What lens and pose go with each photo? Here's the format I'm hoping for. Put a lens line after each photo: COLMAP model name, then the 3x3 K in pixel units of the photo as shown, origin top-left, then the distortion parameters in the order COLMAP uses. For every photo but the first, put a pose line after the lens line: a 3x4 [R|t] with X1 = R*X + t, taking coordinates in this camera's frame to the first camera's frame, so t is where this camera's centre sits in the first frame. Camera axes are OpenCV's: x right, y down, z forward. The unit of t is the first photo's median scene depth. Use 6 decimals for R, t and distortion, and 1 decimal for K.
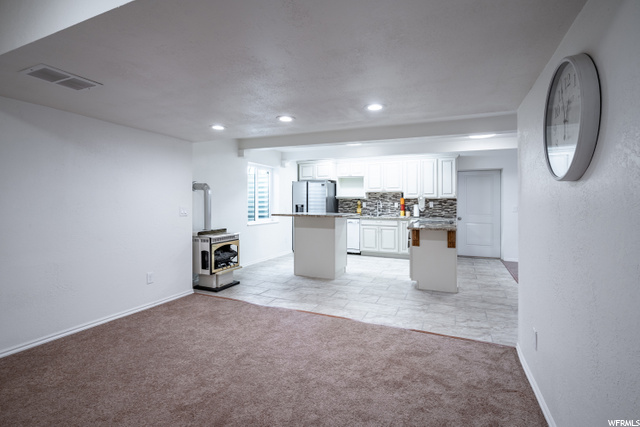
lens RADIAL K [[294.2, 0, 326.3], [0, 294.2, 199.5], [0, 0, 1]] dist [-0.010045, 0.004094]
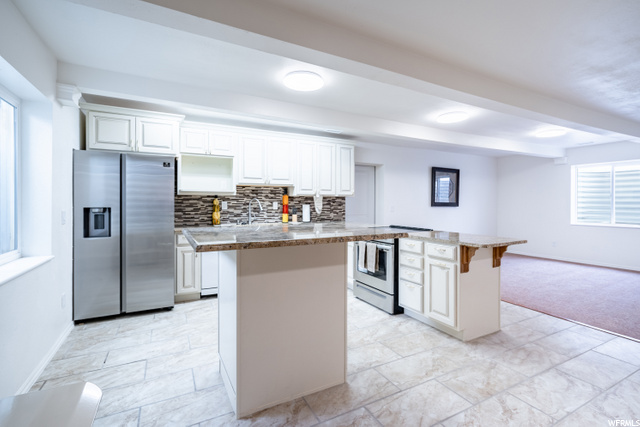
lens RADIAL K [[294.2, 0, 318.8], [0, 294.2, 203.4], [0, 0, 1]] dist [-0.010045, 0.004094]
pose [[0.639413, -0.005132, 0.768847, -0.224133], [-0.007066, 0.999896, 0.012550, 0.004917], [-0.768831, -0.013457, 0.639310, 0.527658]]
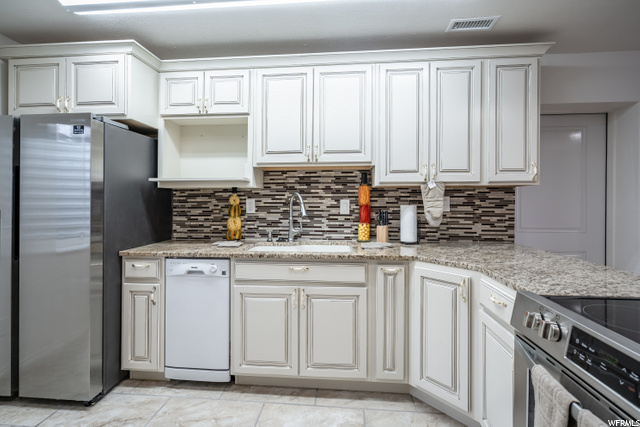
lens RADIAL K [[294.2, 0, 319.2], [0, 294.2, 198.8], [0, 0, 1]] dist [-0.010045, 0.004094]
pose [[0.952545, -0.004201, 0.304368, 0.112265], [0.002108, 0.999972, 0.007206, 0.007605], [-0.304389, -0.006222, 0.952527, 0.725063]]
